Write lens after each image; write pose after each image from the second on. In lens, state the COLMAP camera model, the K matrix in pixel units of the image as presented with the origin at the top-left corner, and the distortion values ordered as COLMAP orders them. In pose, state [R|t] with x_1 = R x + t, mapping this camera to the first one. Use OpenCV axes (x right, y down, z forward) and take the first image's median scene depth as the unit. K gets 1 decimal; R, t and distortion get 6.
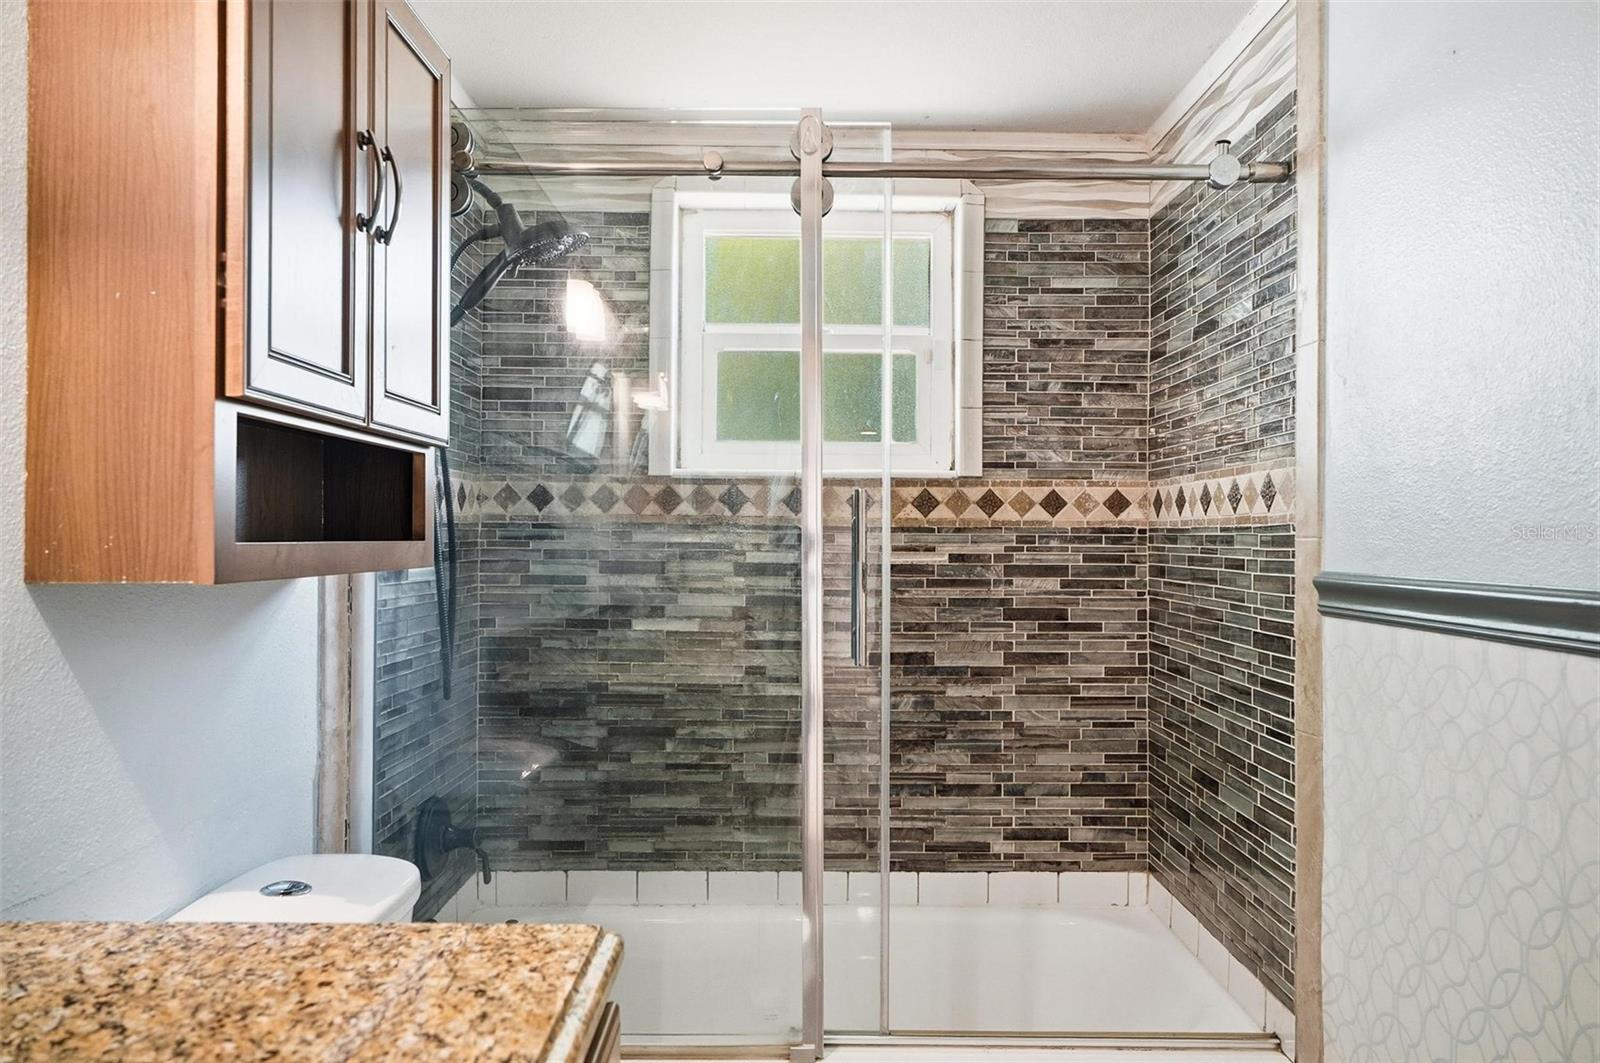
lens RADIAL K [[1112.3, 0, 802.3], [0, 1112.3, 529.6], [0, 0, 1]] dist [0.008103, 0.004781]
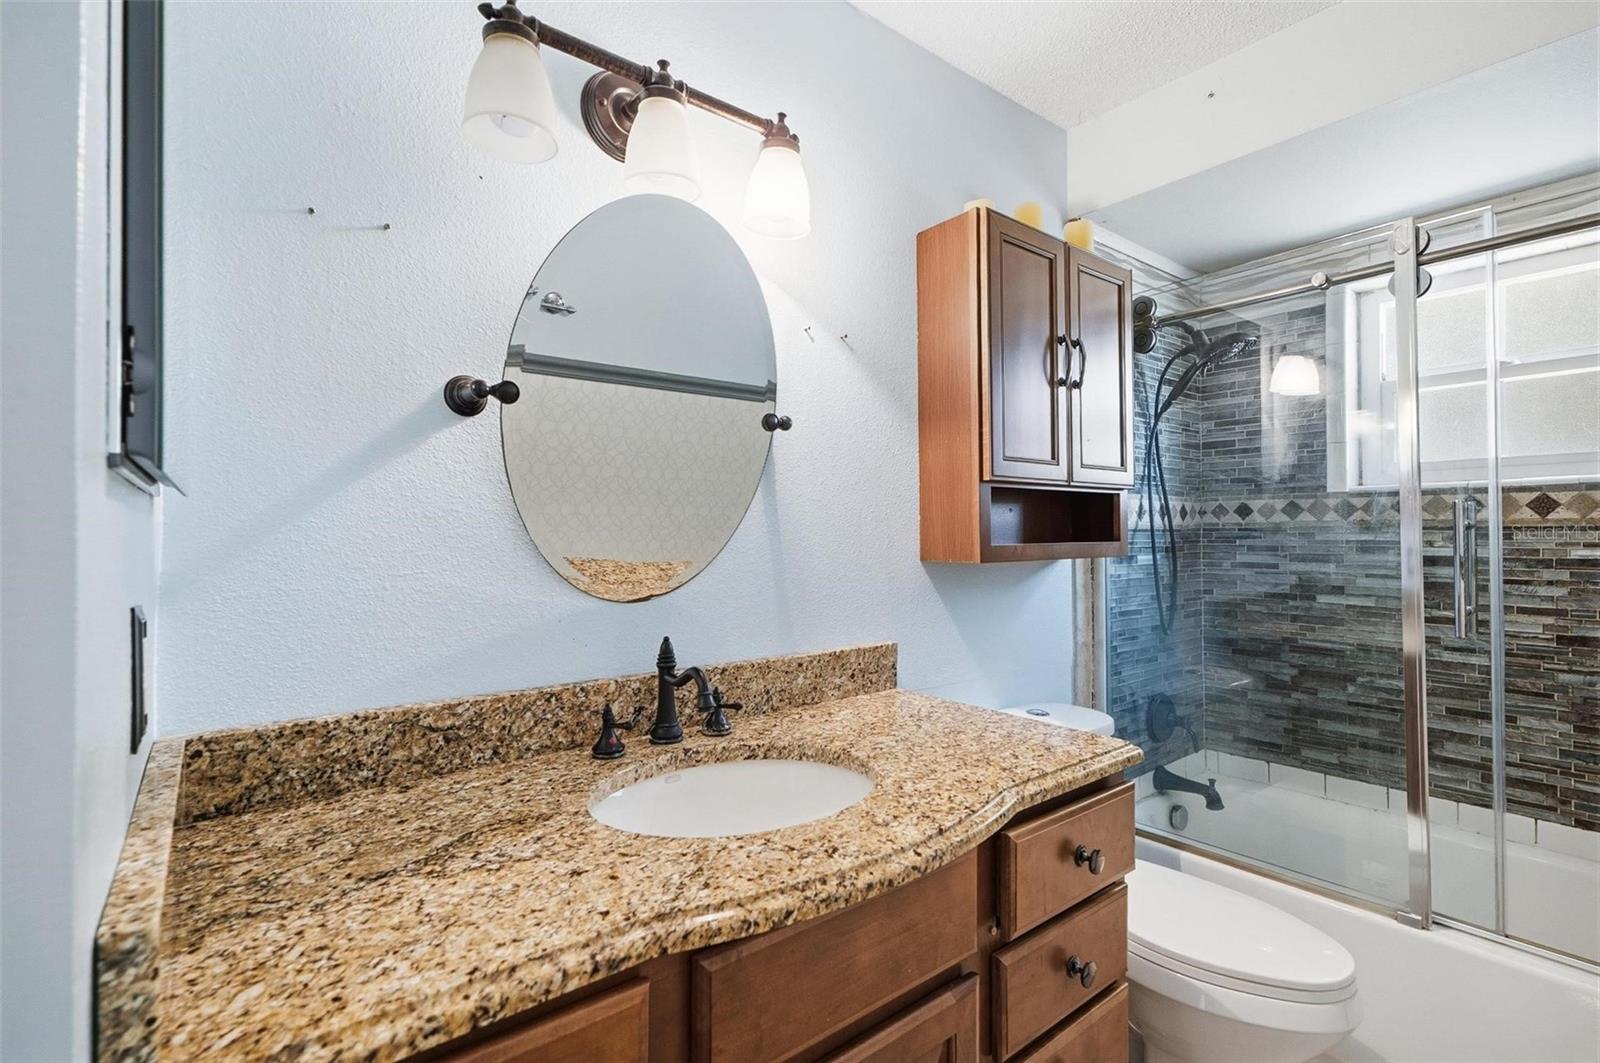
lens RADIAL K [[741.4, 0, 800.5], [0, 741.4, 532.7], [0, 0, 1]] dist [0.005987, 0.000146]
pose [[0.613846, -0.012856, -0.789321, 0.192357], [0.016822, 0.999853, -0.003202, -0.006163], [0.789247, -0.011313, 0.613972, -0.096637]]
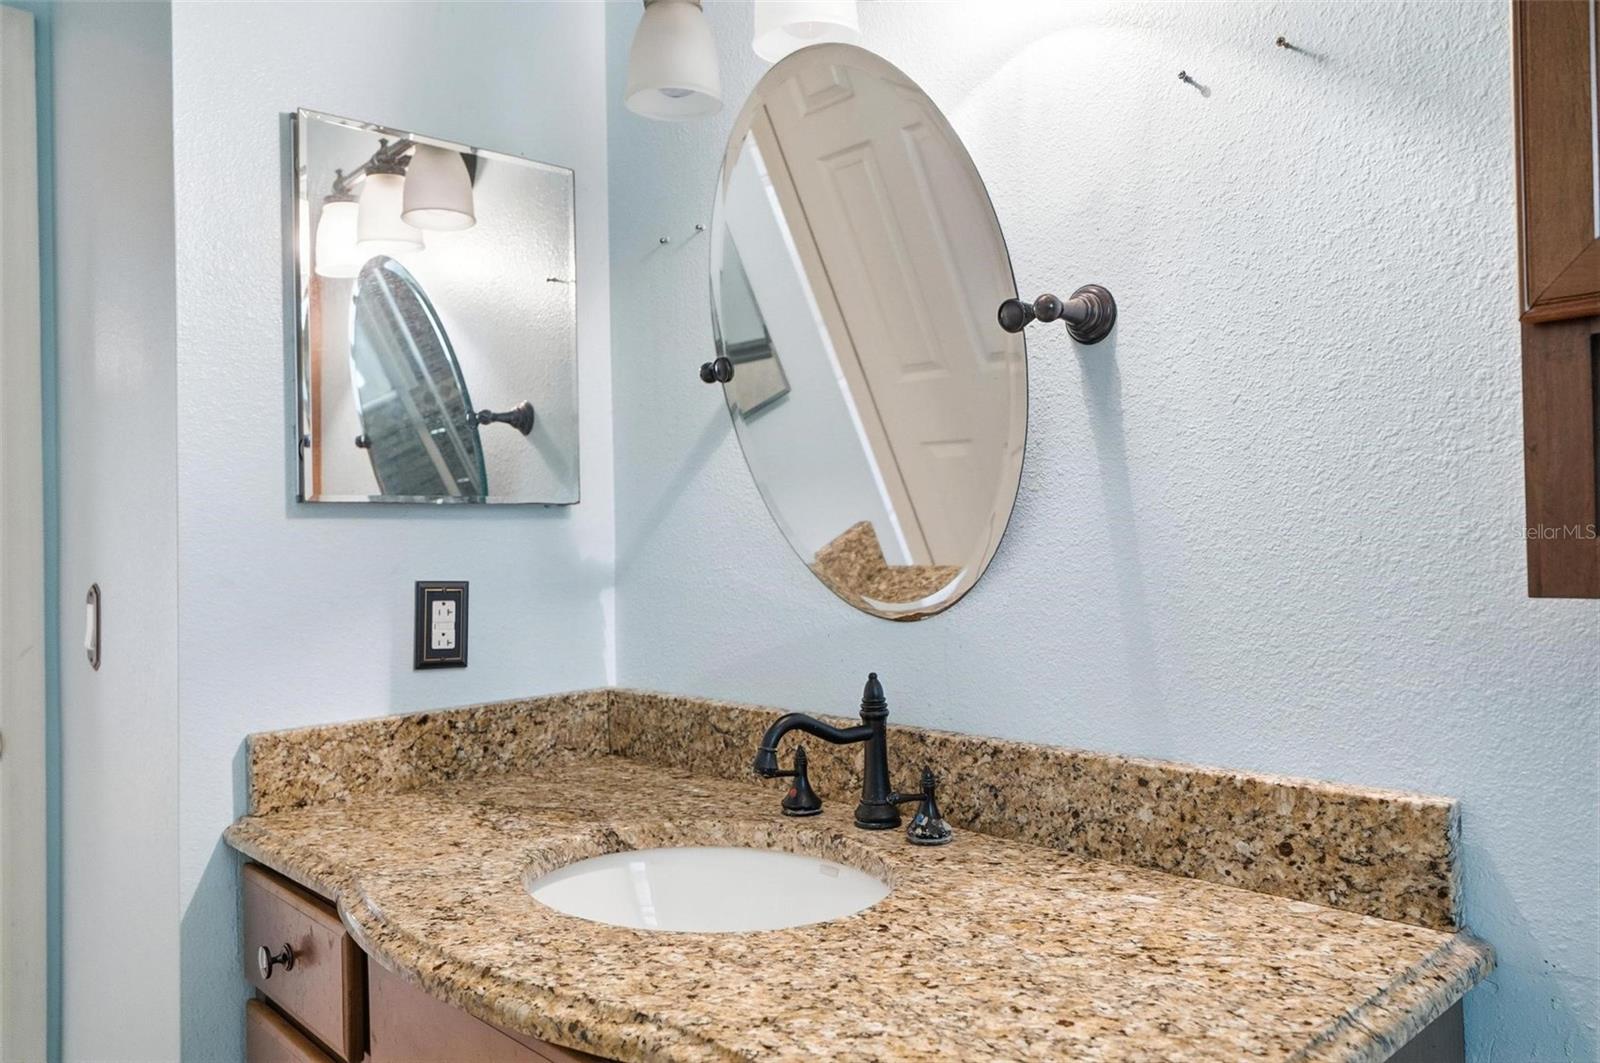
lens RADIAL K [[1150.7, 0, 801.2], [0, 1150.7, 533.4], [0, 0, 1]] dist [0.002620, 0.001683]
pose [[-0.736100, 0.001614, -0.676871, 0.125445], [0.020886, 0.999575, -0.020330, 0.006516], [0.676551, -0.029102, -0.735821, 0.525367]]
